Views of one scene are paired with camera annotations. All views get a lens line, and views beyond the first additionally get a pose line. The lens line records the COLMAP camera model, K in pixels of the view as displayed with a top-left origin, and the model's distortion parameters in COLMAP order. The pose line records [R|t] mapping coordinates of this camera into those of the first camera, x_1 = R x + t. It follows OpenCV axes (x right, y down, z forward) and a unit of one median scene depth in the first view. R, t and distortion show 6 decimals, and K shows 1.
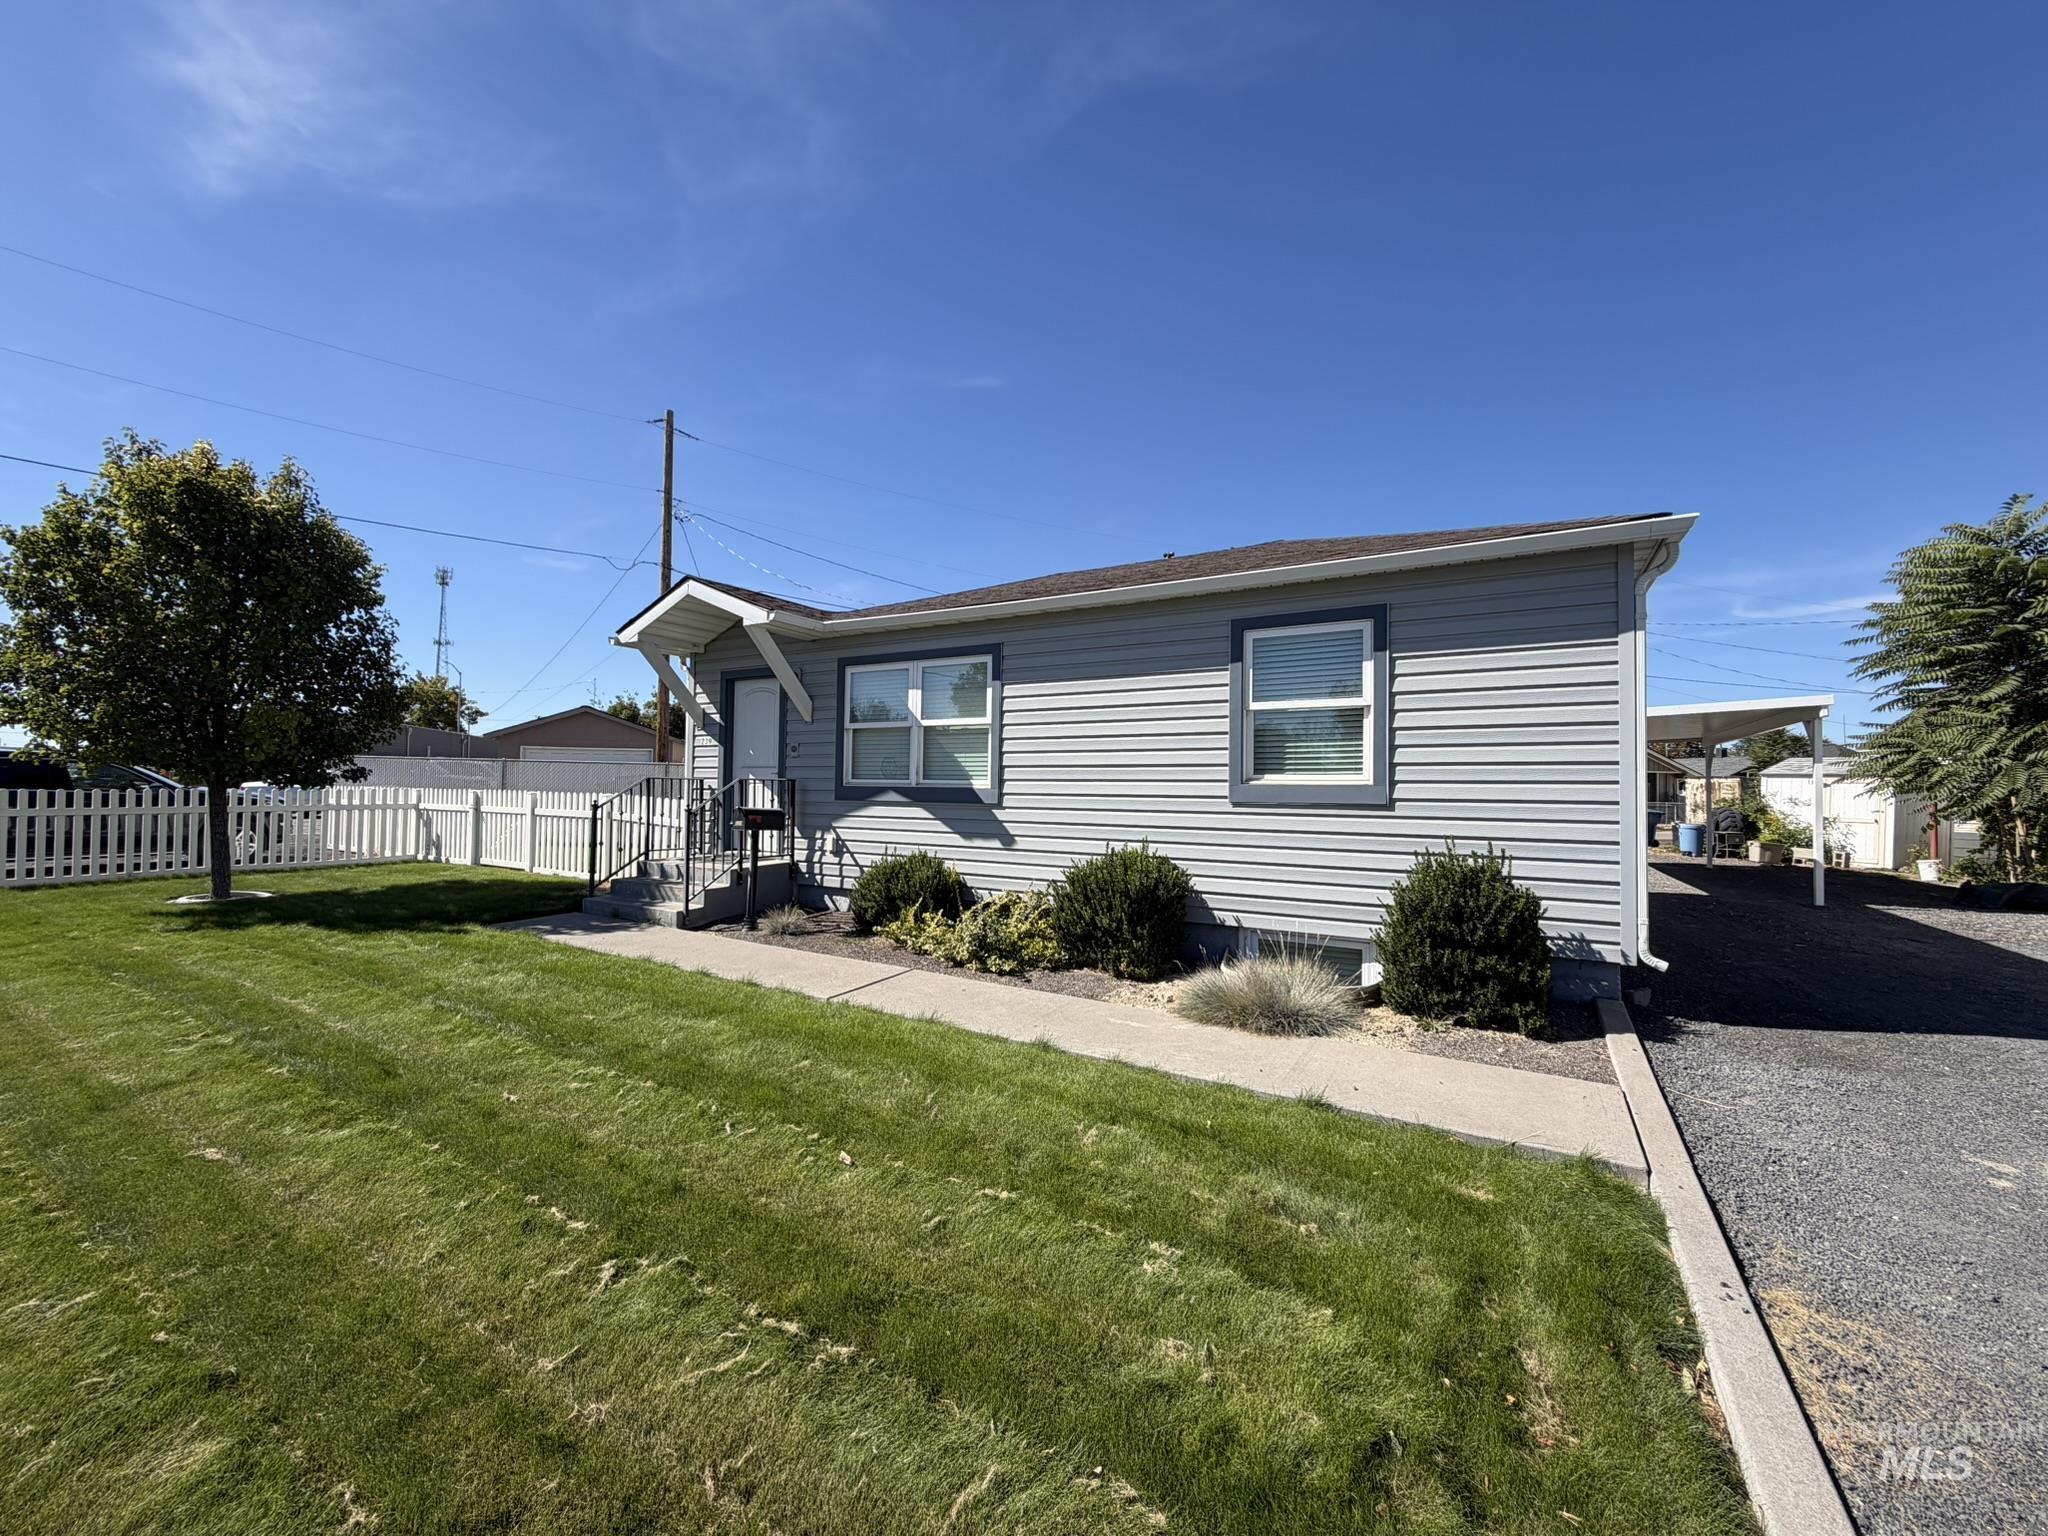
lens RADIAL K [[819.9, 0, 1024.0], [0, 819.9, 768.0], [0, 0, 1]] dist [0.002538, 0.000268]
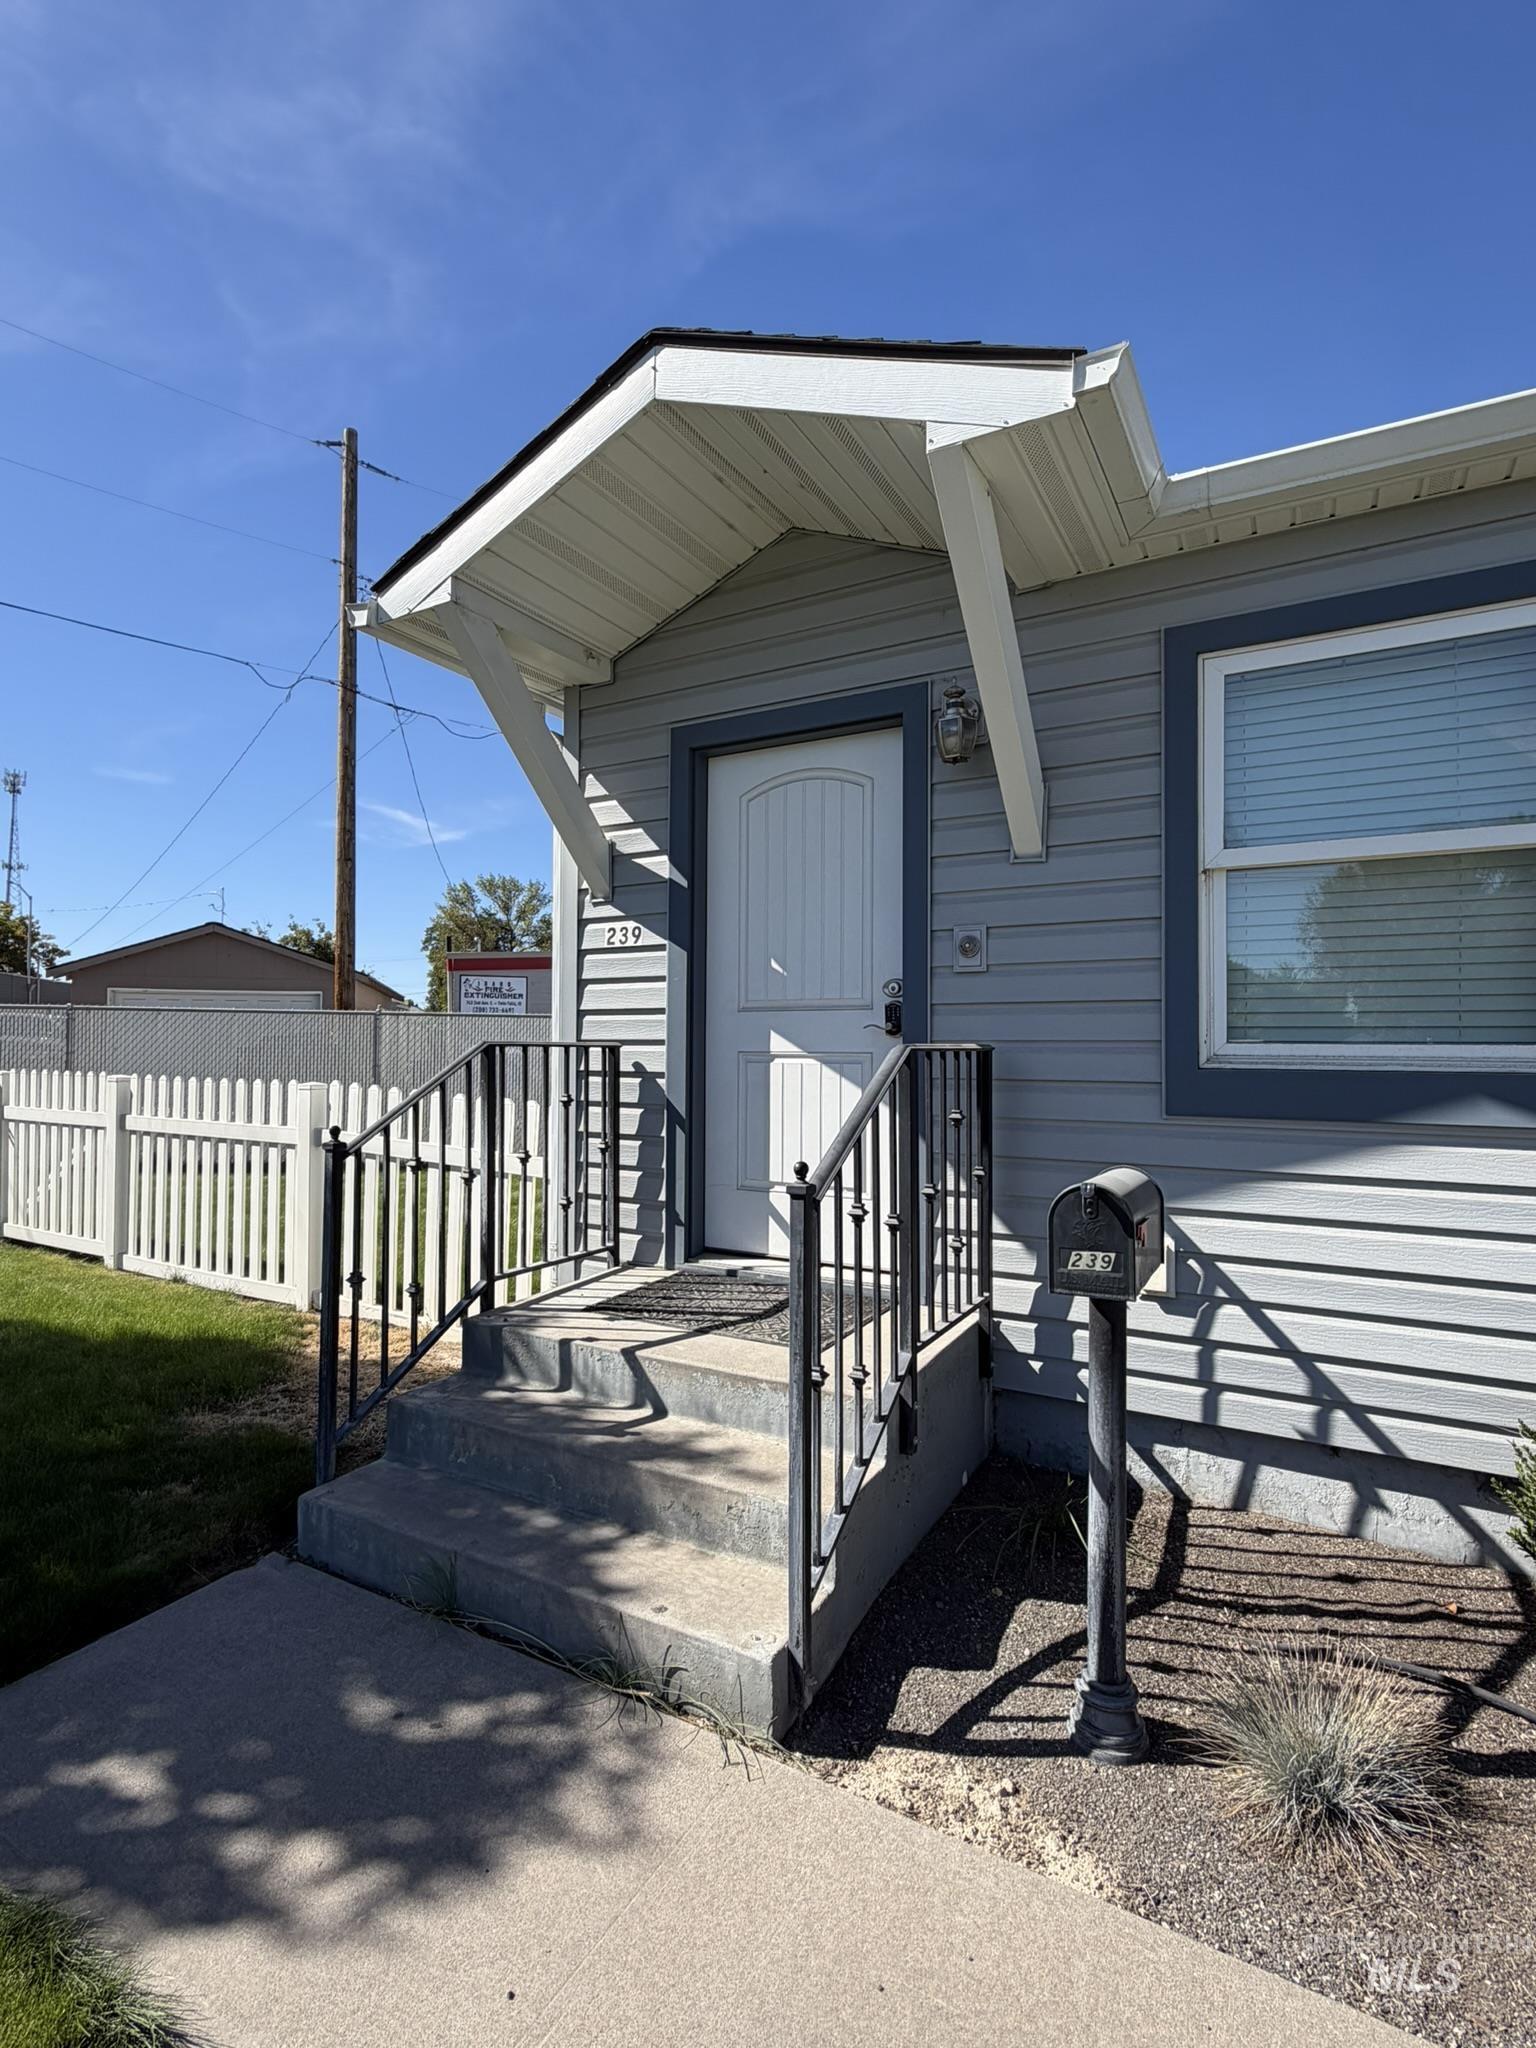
lens RADIAL K [[1001.2, 0, 768.0], [0, 1001.2, 1024.0], [0, 0, 1]] dist [0.000671, 0.000049]
pose [[0.999627, -0.008114, 0.026090, -0.366808], [0.008024, 0.999961, 0.003555, 0.004016], [-0.026118, -0.003344, 0.999653, 0.626646]]
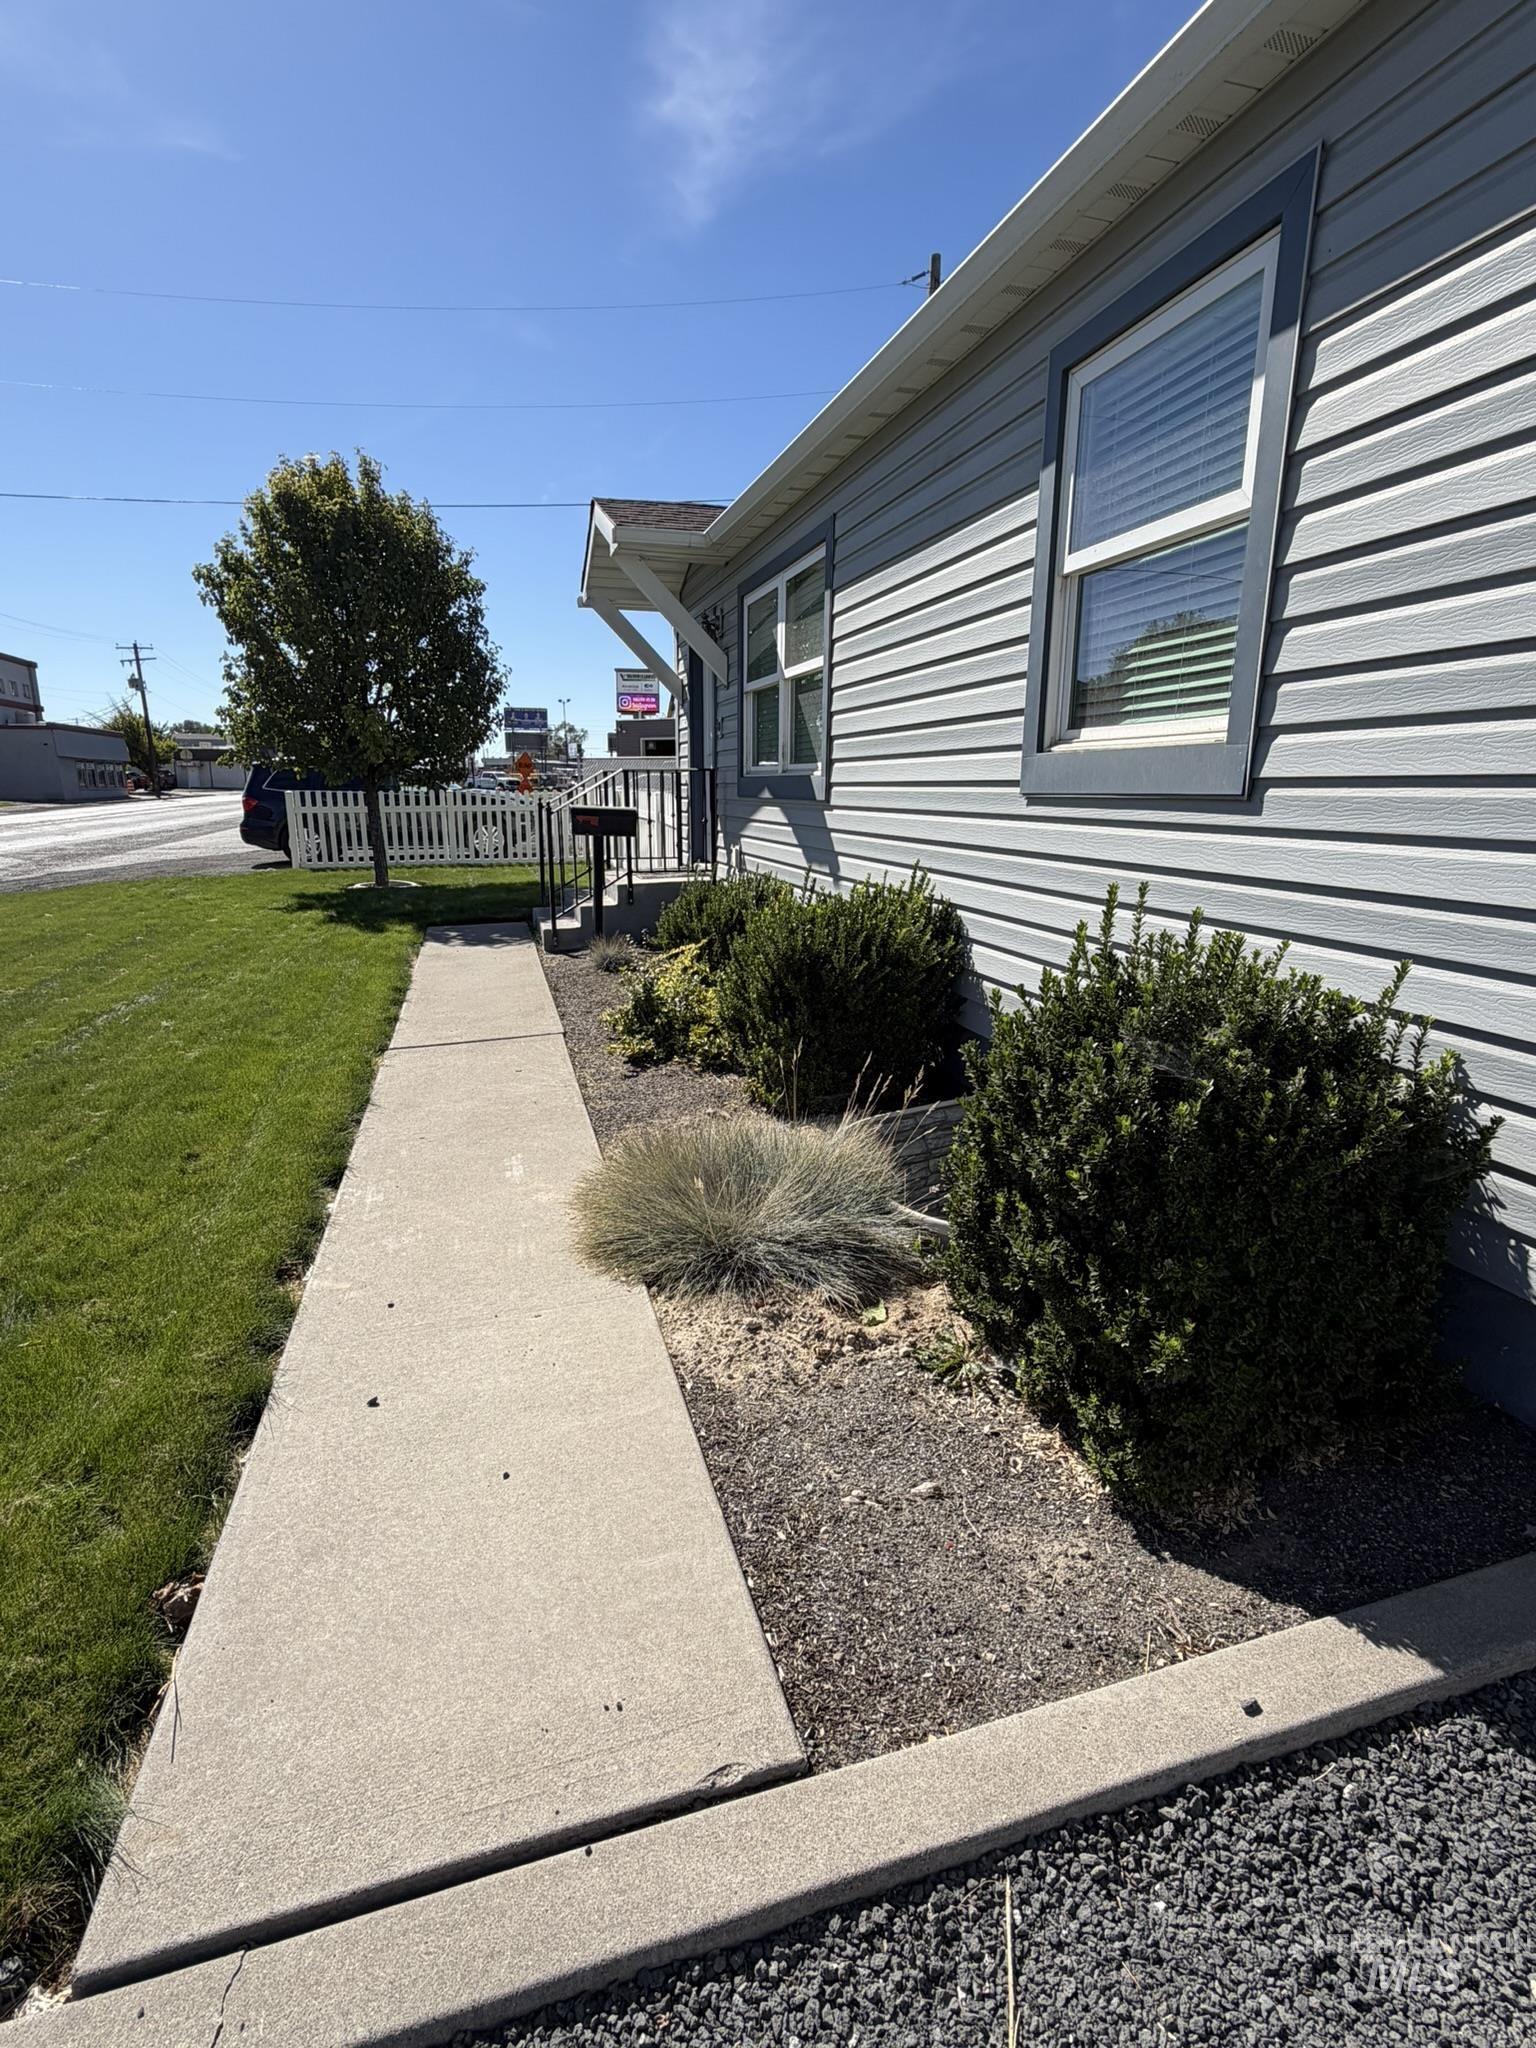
lens RADIAL K [[1001.2, 0, 768.0], [0, 1001.2, 1024.0], [0, 0, 1]] dist [0.000671, 0.000049]
pose [[0.730264, 0.149914, -0.666514, 0.394840], [0.019215, 0.970733, 0.239393, 0.021323], [0.682895, -0.187627, 0.706010, 0.341836]]
